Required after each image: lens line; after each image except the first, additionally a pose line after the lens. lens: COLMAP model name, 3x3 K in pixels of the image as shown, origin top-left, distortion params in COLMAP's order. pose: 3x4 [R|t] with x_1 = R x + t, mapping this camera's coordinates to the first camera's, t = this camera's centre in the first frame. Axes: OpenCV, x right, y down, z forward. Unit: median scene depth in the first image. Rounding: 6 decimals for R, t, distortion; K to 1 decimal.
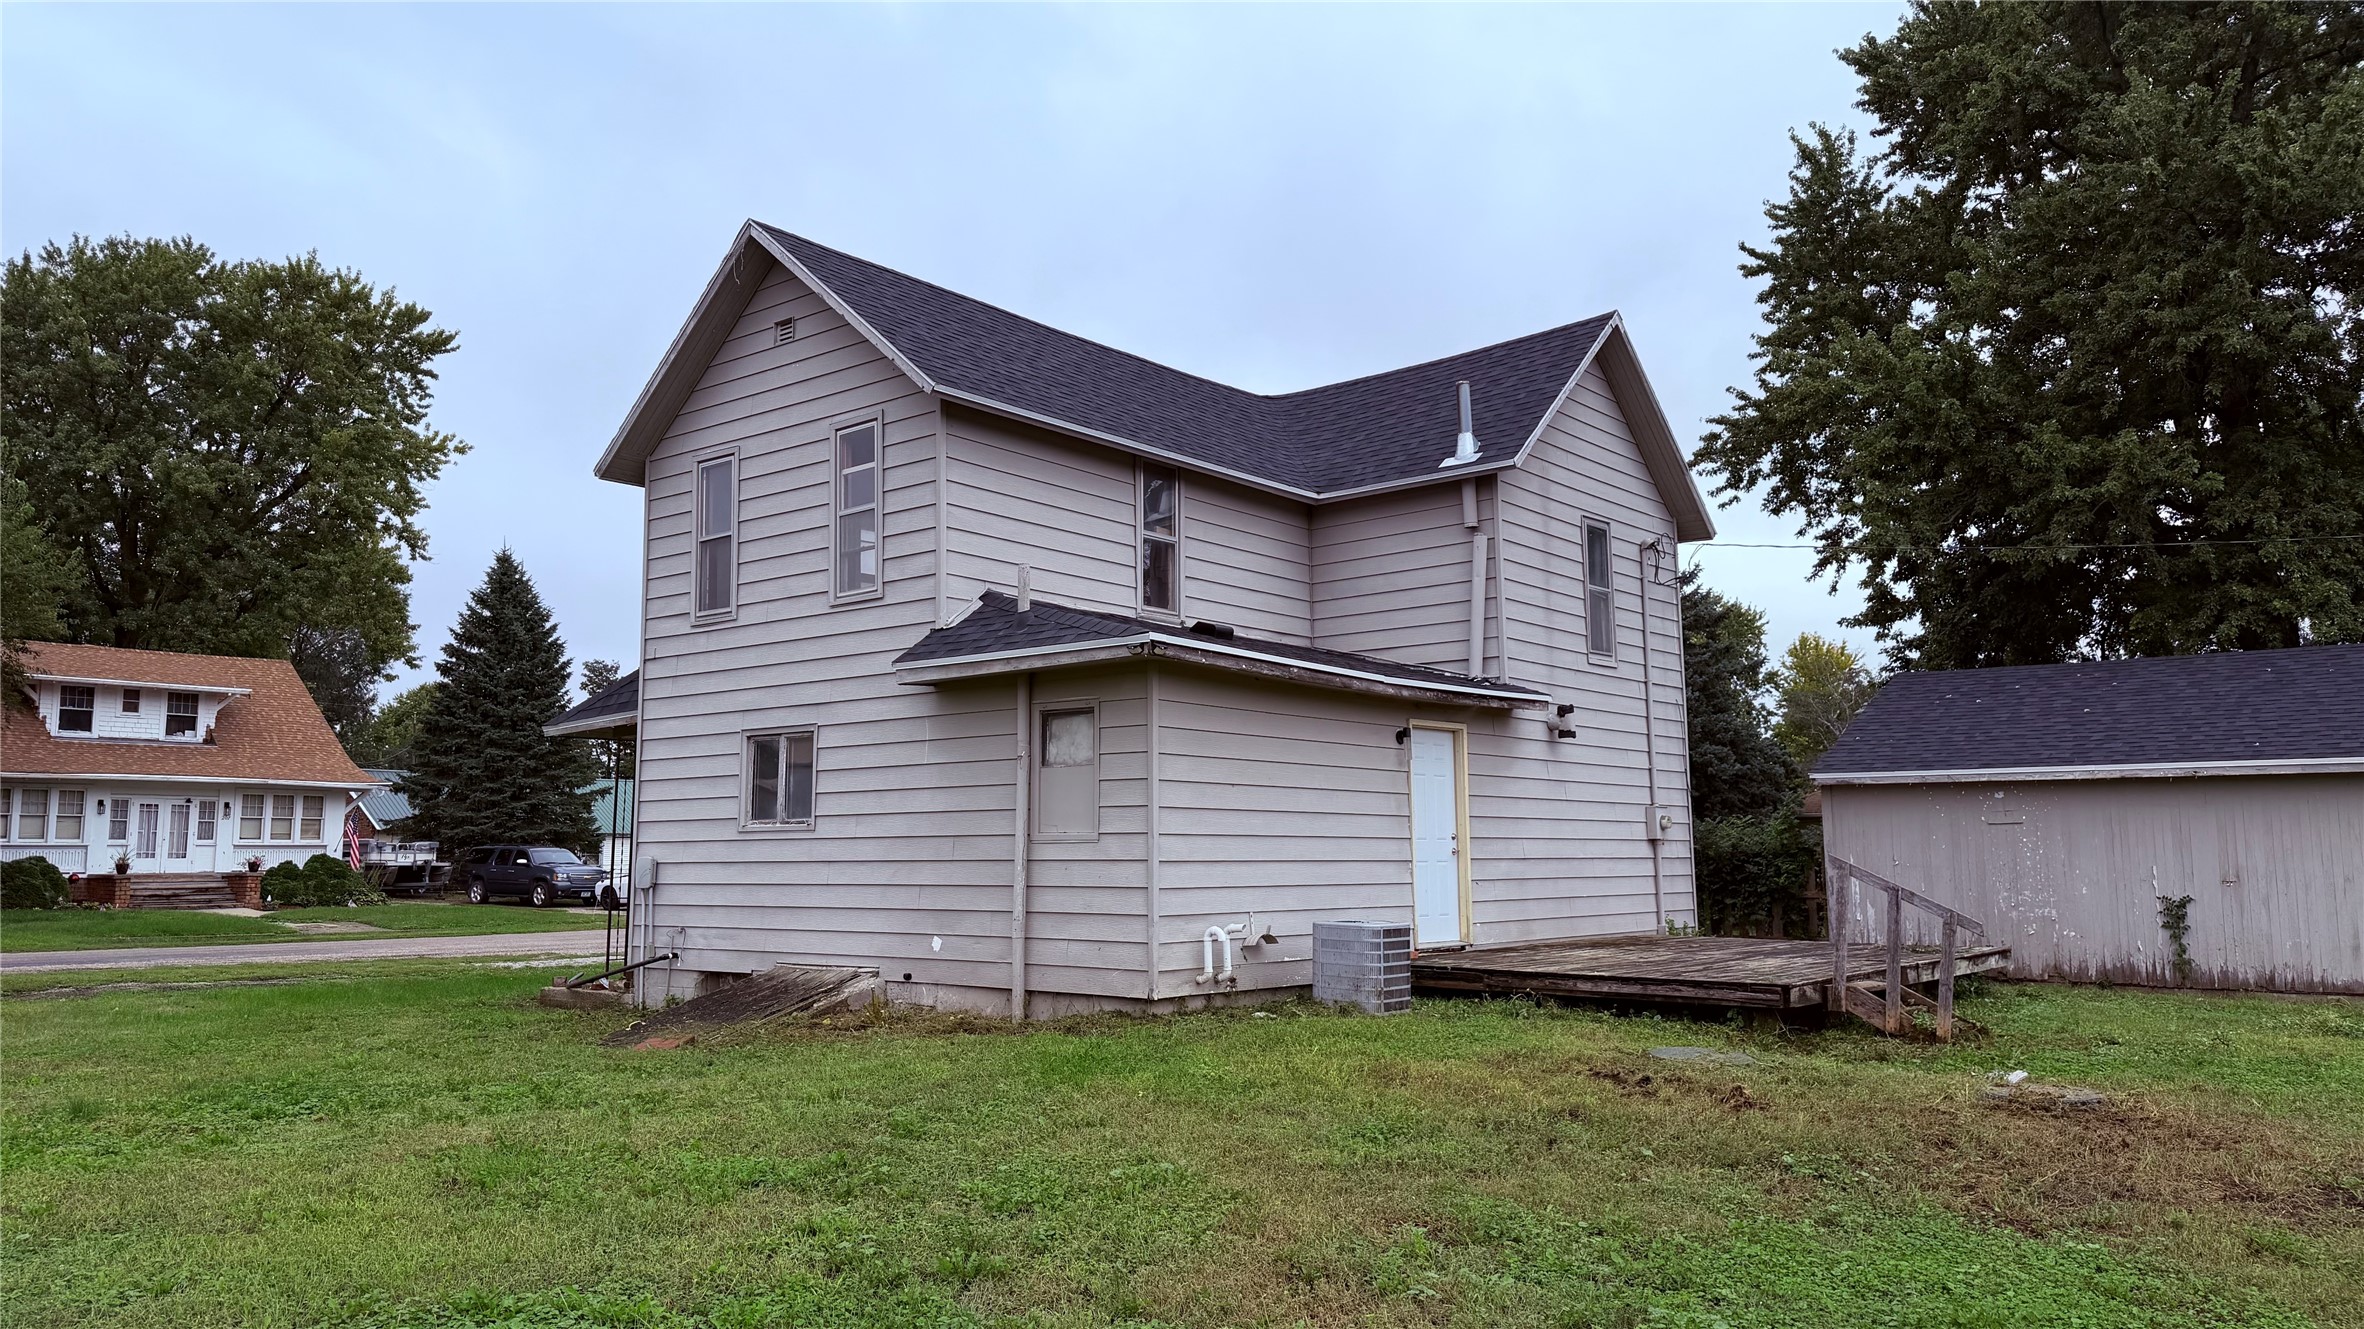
lens RADIAL K [[1630.8, 0, 1182.0], [0, 1630.8, 664.5], [0, 0, 1]] dist [0.154985, -0.247874]
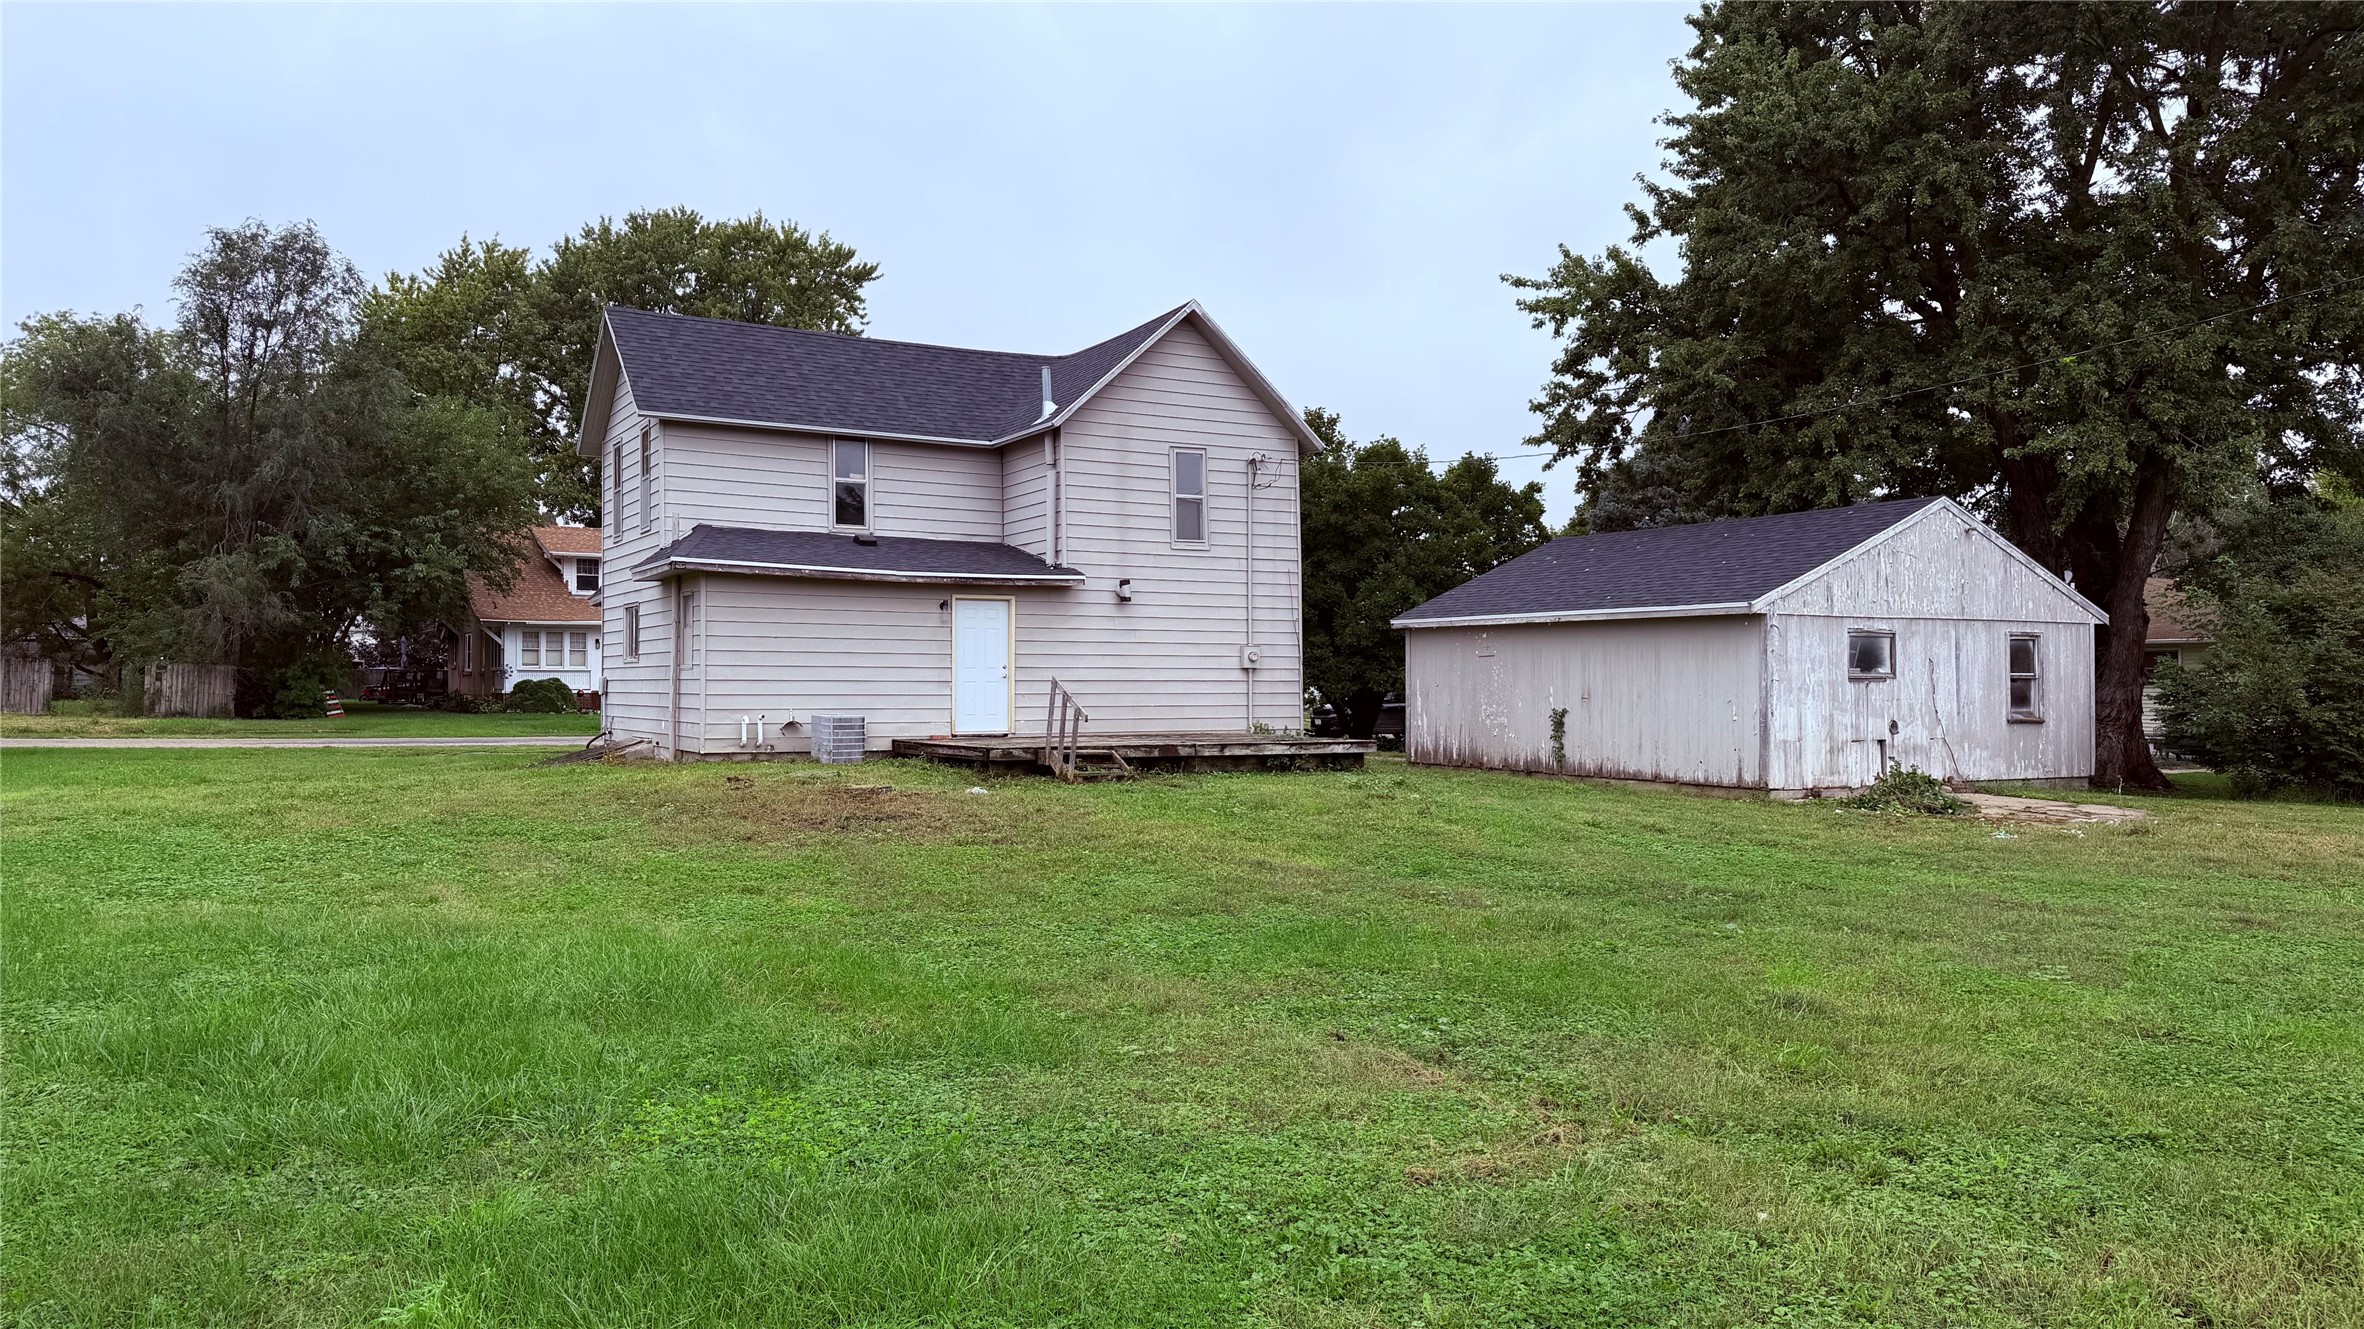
lens RADIAL K [[1630.8, 0, 1182.0], [0, 1630.8, 664.5], [0, 0, 1]] dist [0.154985, -0.247874]
pose [[0.934847, 0.001486, -0.355049, 0.816637], [0.034856, 0.994777, 0.095941, -0.039842], [0.353337, -0.102066, 0.929912, -0.379239]]
